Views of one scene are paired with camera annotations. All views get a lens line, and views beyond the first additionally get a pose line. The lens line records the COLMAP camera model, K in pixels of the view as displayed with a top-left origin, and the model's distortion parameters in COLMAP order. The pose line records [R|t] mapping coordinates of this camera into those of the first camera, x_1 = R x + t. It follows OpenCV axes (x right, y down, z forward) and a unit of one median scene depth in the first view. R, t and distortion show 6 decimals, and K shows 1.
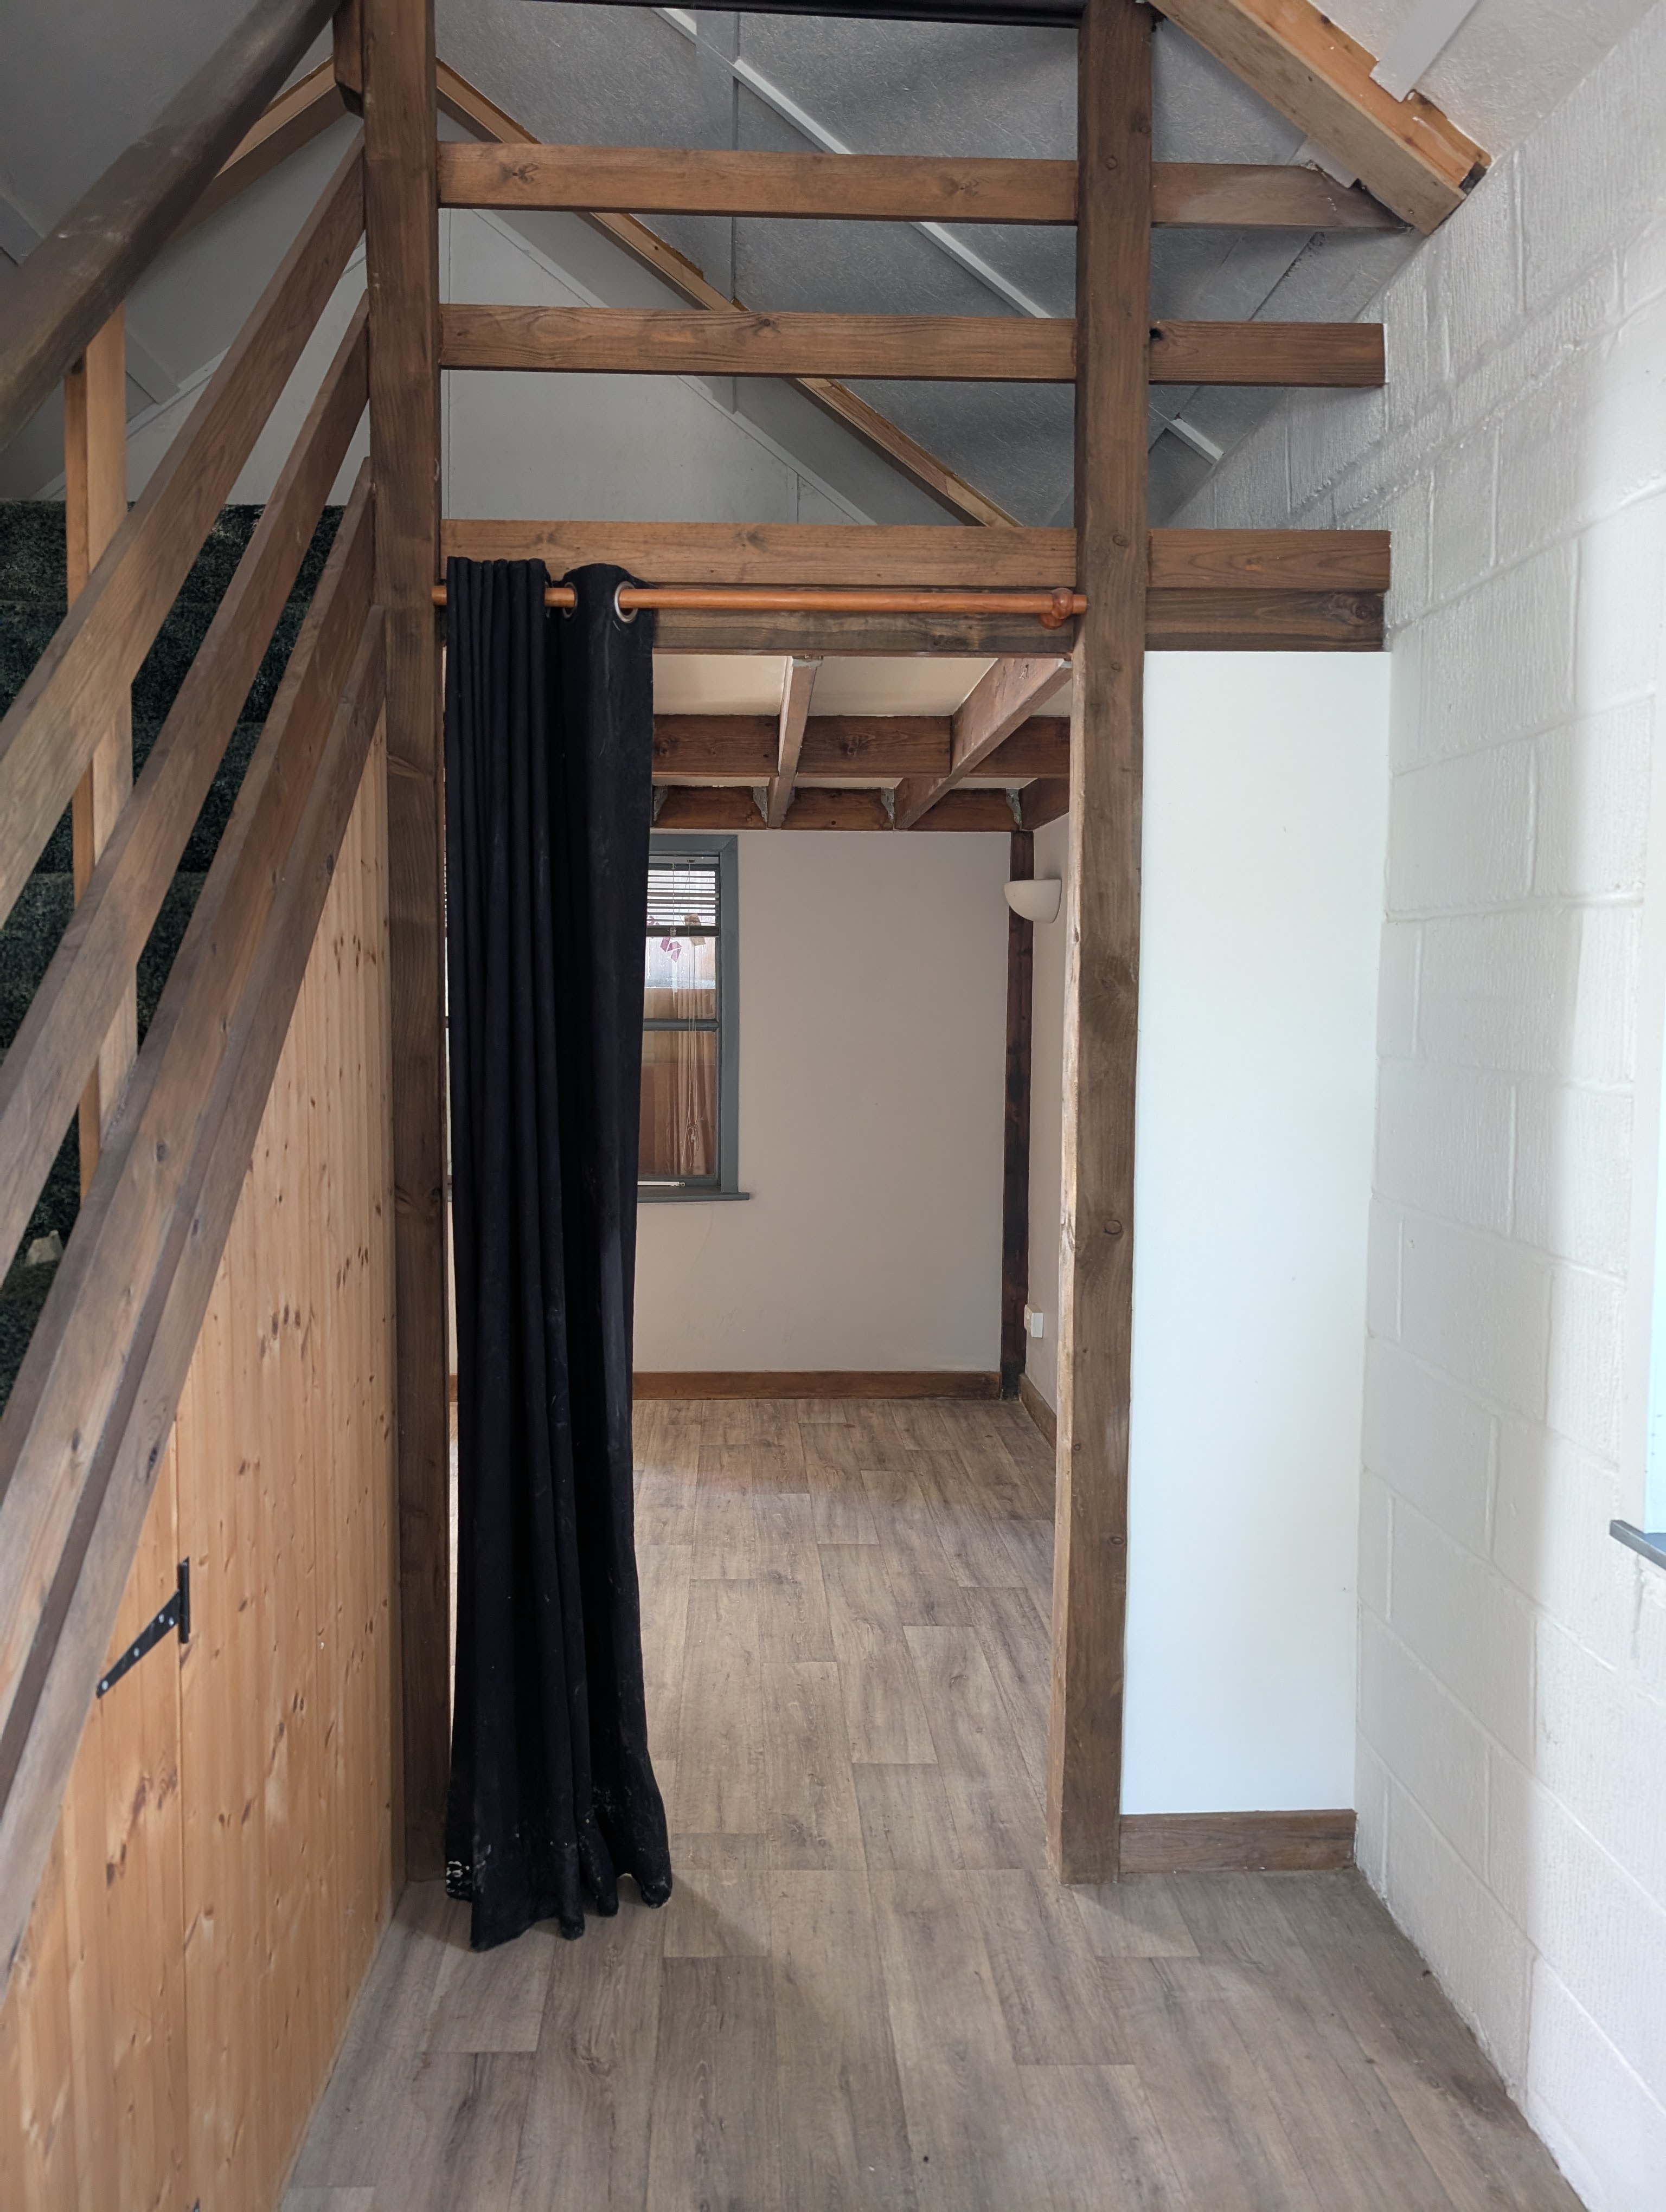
lens RADIAL K [[1589.4, 0, 793.5], [0, 1589.4, 1096.9], [0, 0, 1]] dist [0.024324, -0.016449]
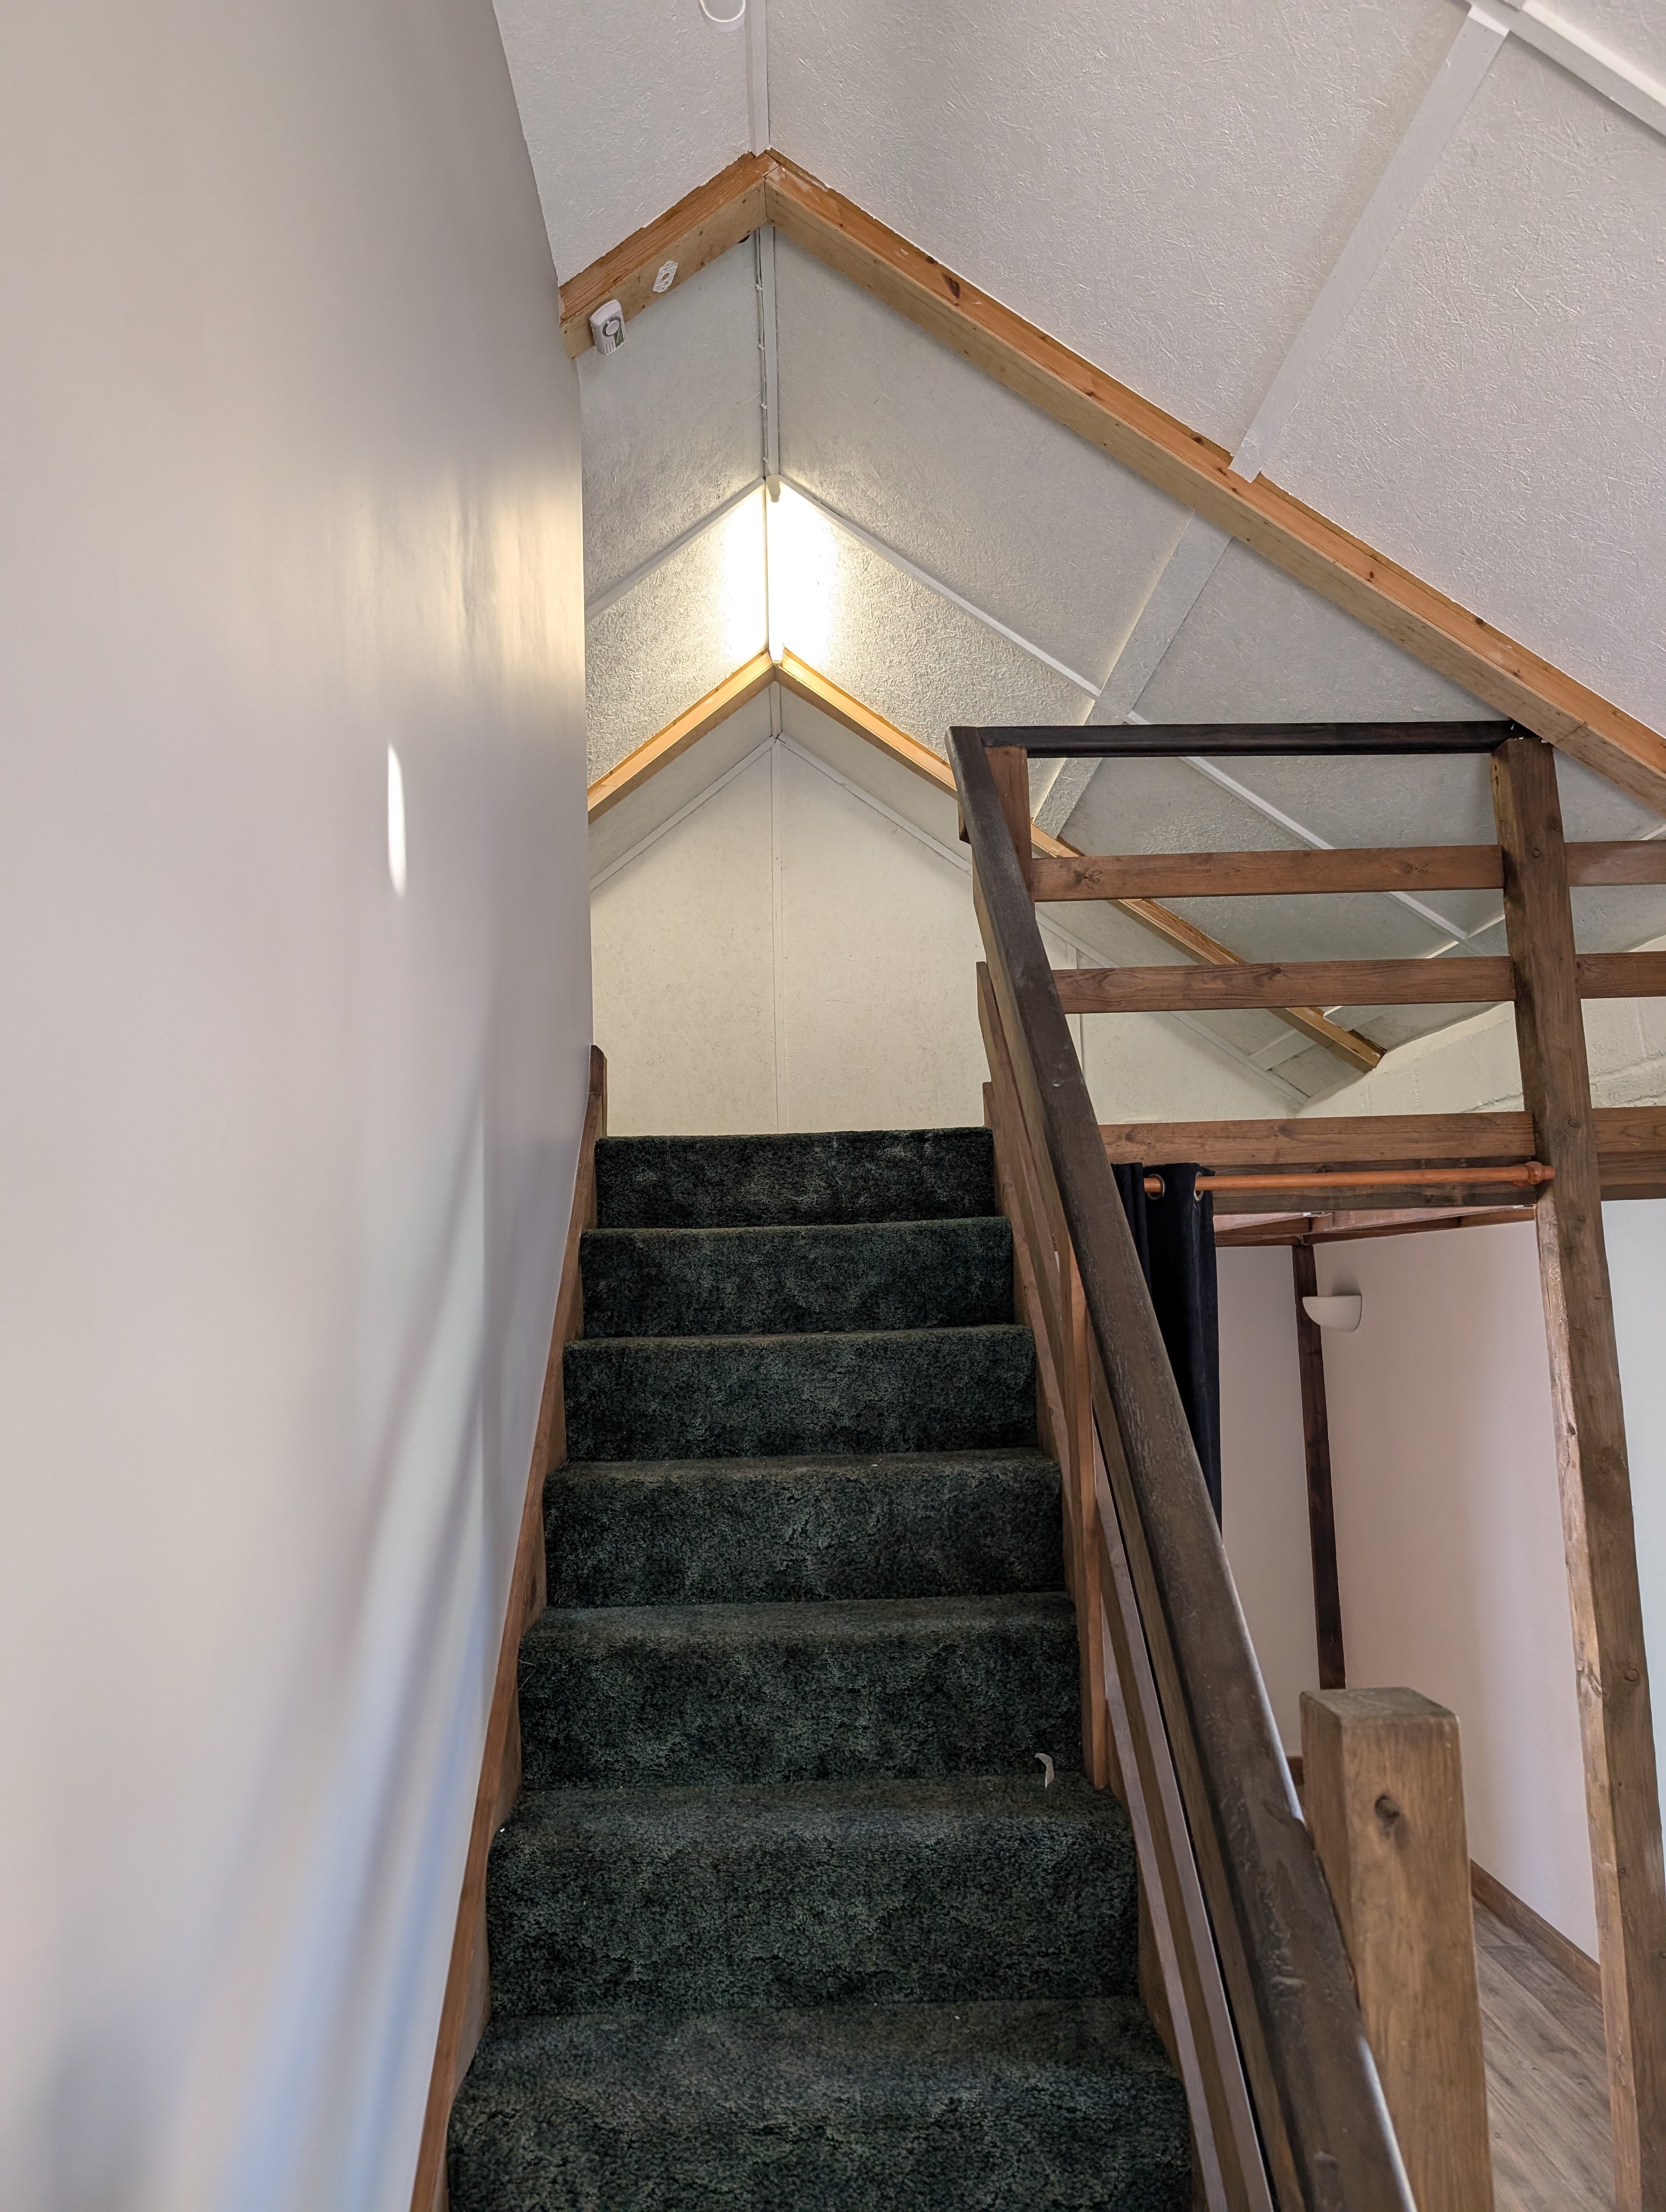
lens RADIAL K [[1589.4, 0, 793.9], [0, 1589.4, 1110.8], [0, 0, 1]] dist [0.024324, -0.016449]
pose [[0.998530, -0.039803, -0.036796, -0.376472], [0.032102, 0.981211, -0.190248, -0.128977], [0.043677, 0.188787, 0.981046, -0.303683]]
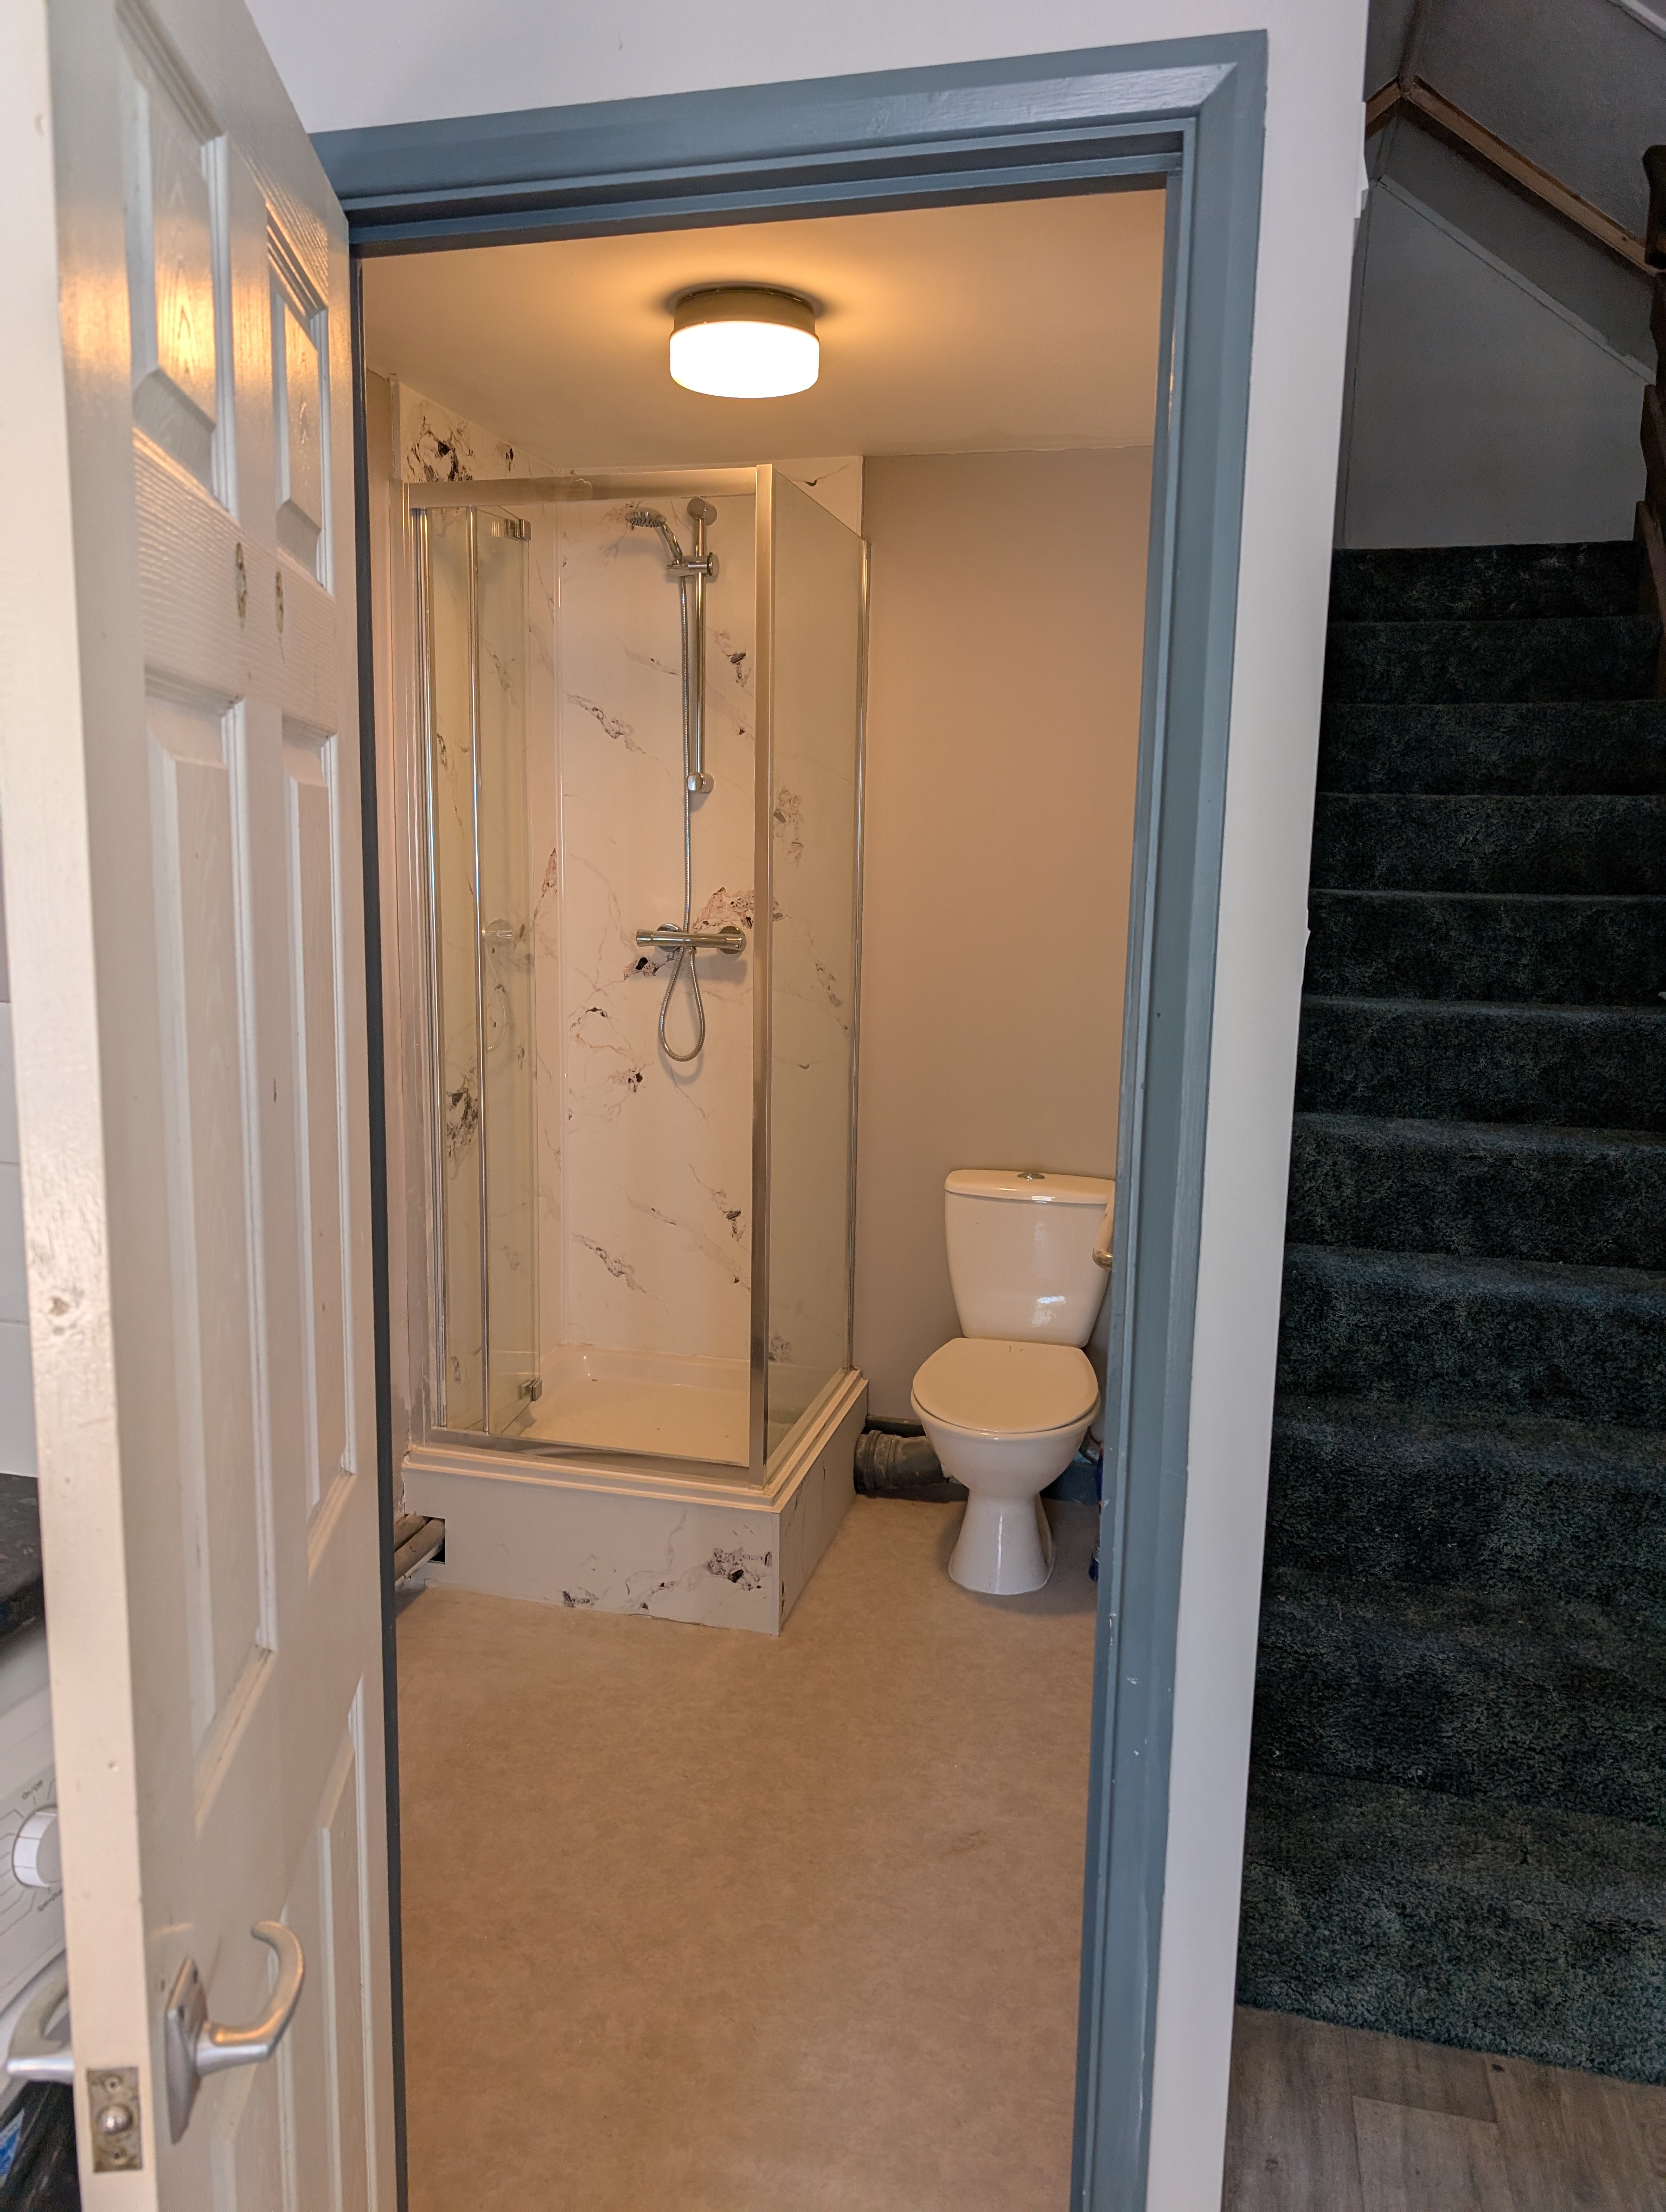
lens RADIAL K [[1589.4, 0, 832.6], [0, 1589.4, 1093.2], [0, 0, 1]] dist [0.024324, -0.016449]
pose [[0.961812, 0.054716, -0.268188, -0.556134], [-0.033699, 0.996033, 0.082355, 0.051534], [0.271630, -0.070173, 0.959840, -0.676278]]
